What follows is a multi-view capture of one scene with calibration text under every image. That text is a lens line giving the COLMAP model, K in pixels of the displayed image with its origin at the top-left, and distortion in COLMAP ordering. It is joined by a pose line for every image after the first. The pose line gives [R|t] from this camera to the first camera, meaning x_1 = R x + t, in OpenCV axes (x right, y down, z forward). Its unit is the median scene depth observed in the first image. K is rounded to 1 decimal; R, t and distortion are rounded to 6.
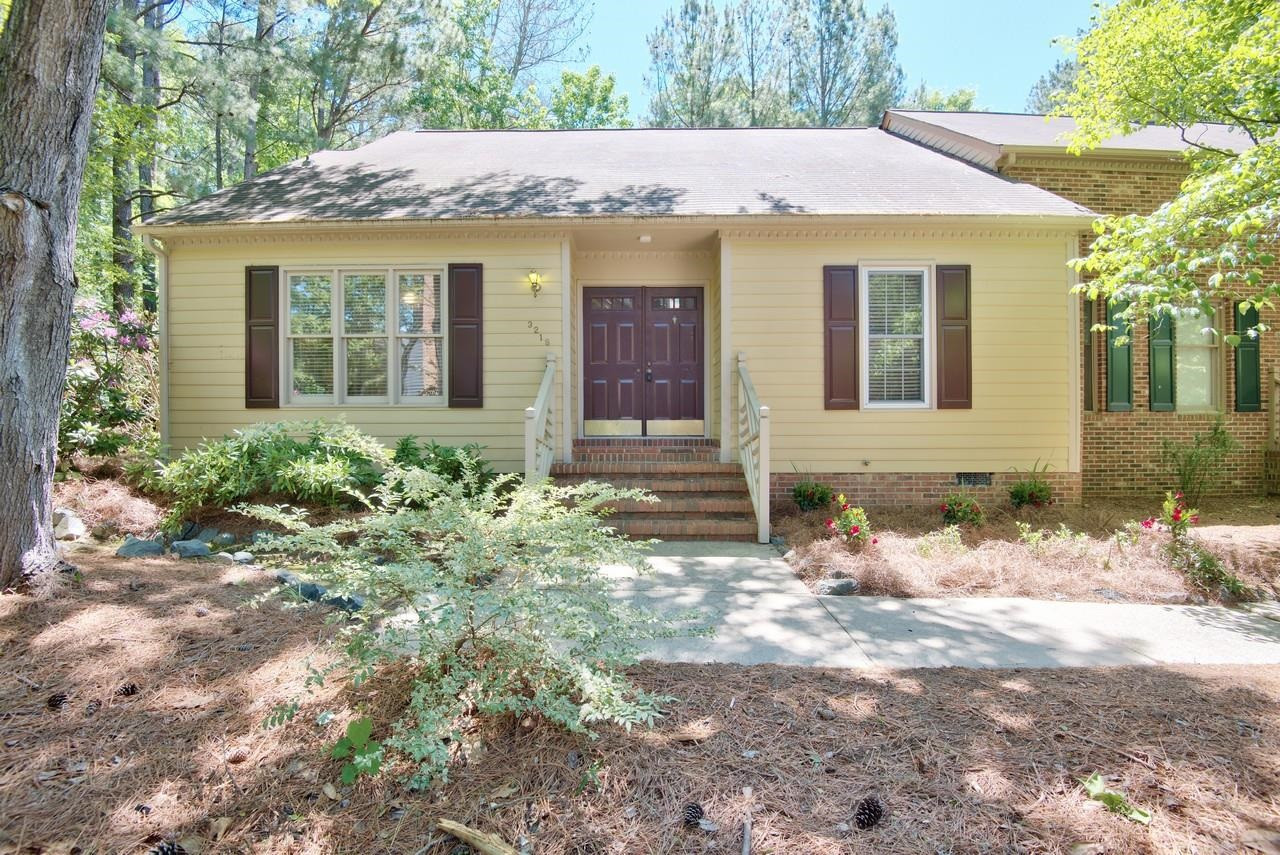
lens RADIAL K [[586.6, 0, 630.8], [0, 586.6, 425.9], [0, 0, 1]] dist [-0.017478, -0.018537]
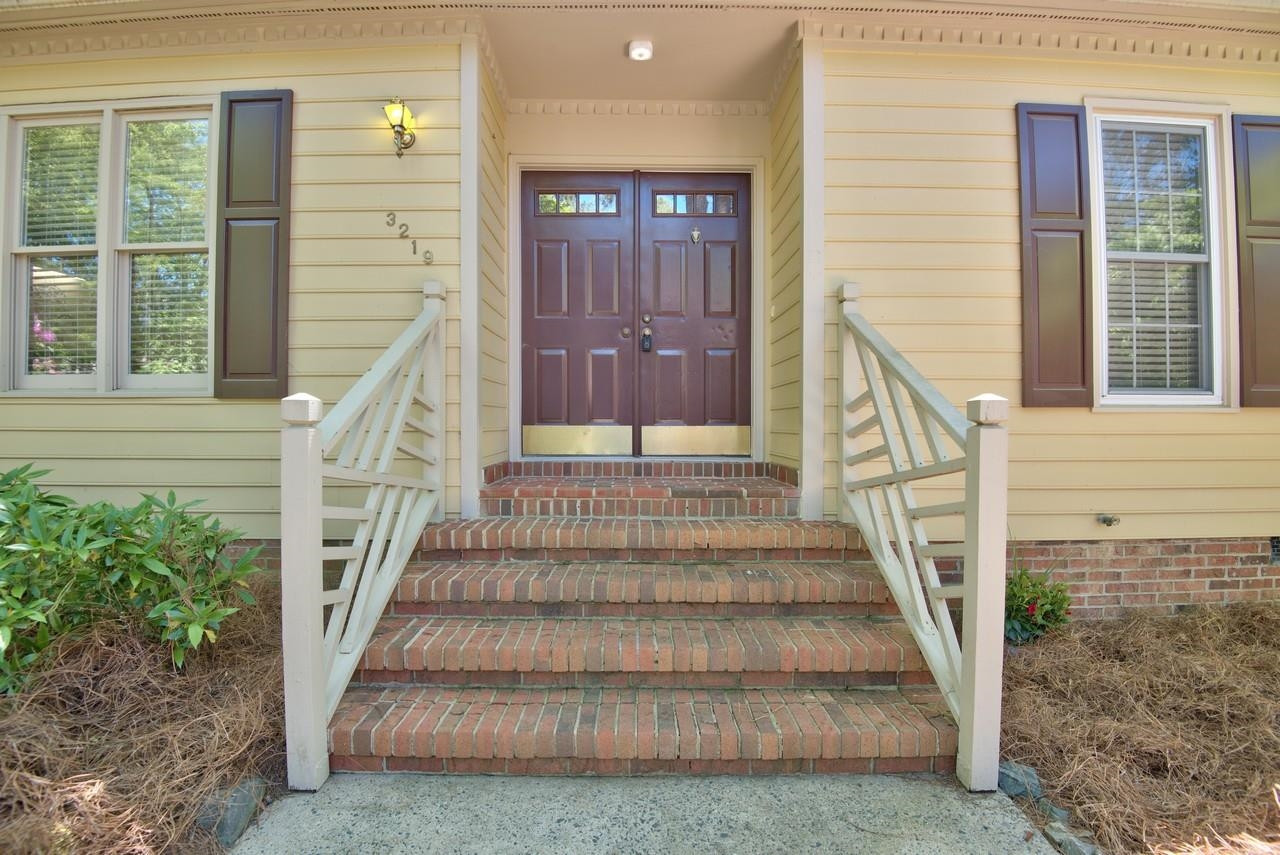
lens RADIAL K [[586.6, 0, 630.8], [0, 586.6, 425.9], [0, 0, 1]] dist [-0.017478, -0.018537]
pose [[0.999910, 0.004961, 0.012500, 0.012055], [-0.004958, 0.999988, -0.000317, -0.010718], [-0.012501, 0.000255, 0.999922, 0.536012]]
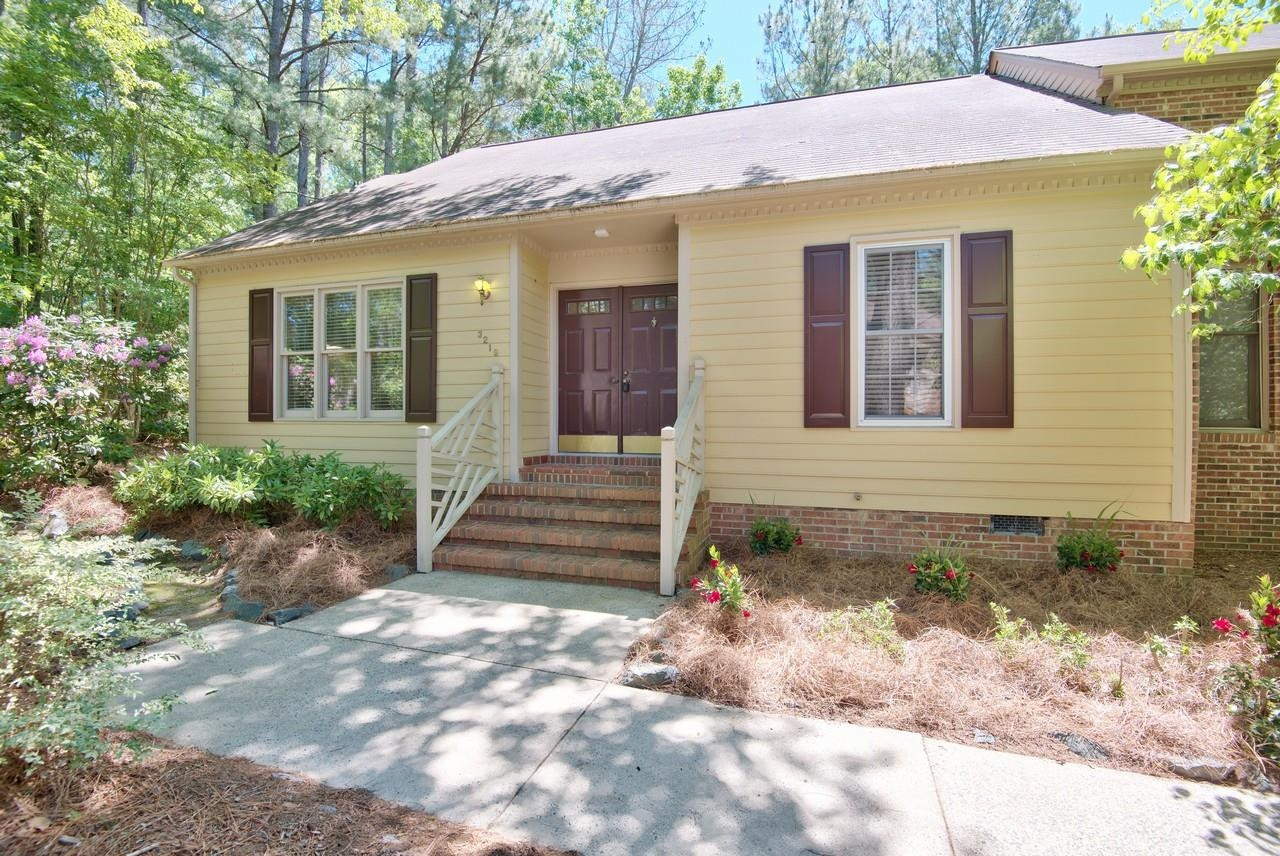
lens RADIAL K [[584.8, 0, 637.8], [0, 584.8, 428.2], [0, 0, 1]] dist [-0.029637, -0.007860]
pose [[0.958735, 0.009117, -0.284156, 0.337379], [-0.008744, 0.999958, 0.002581, -0.026937], [0.284168, 0.000010, 0.958775, 0.173643]]
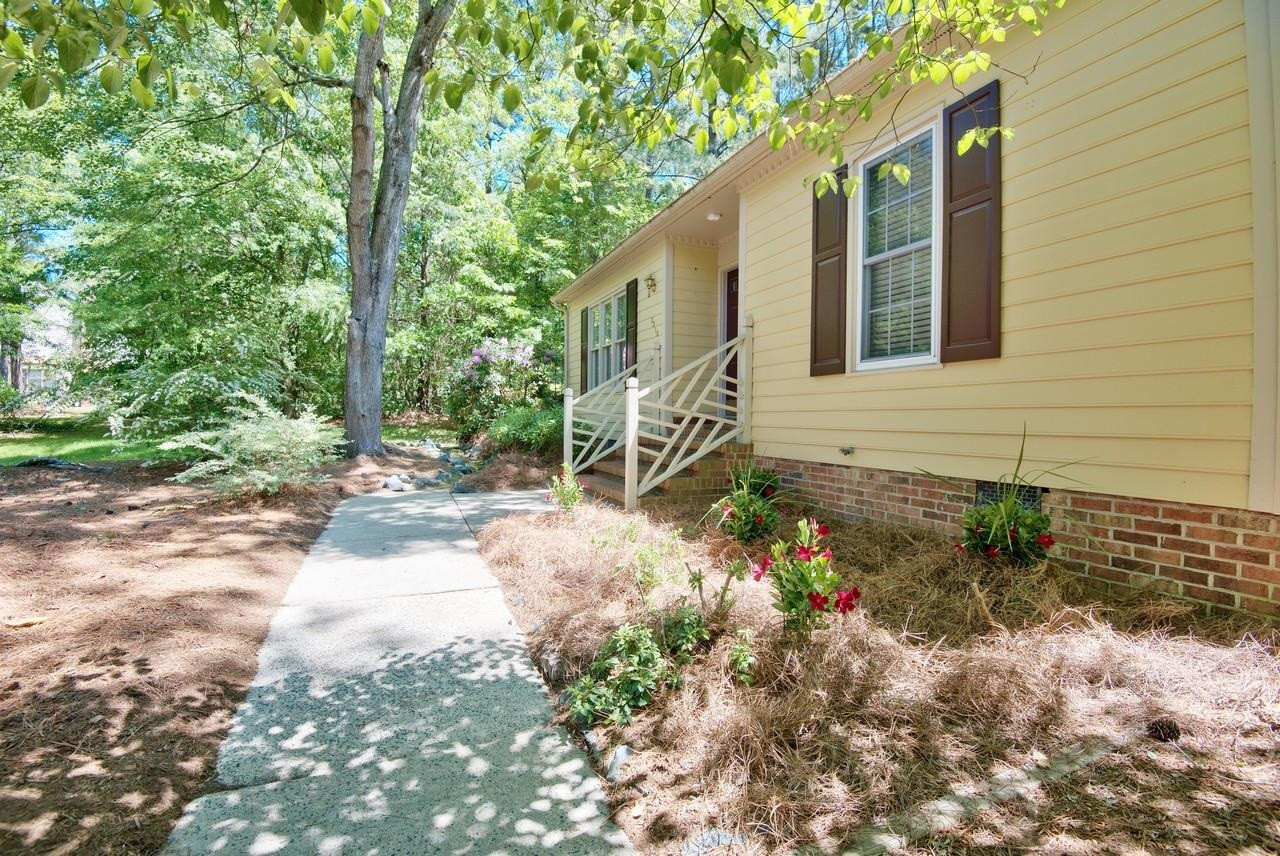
lens RADIAL K [[586.6, 0, 630.8], [0, 586.6, 426.4], [0, 0, 1]] dist [-0.017478, -0.018537]
pose [[0.377818, 0.019019, -0.925685, 0.927416], [-0.018693, 0.999742, 0.012911, 0.030122], [0.925691, 0.012426, 0.378076, 0.505261]]
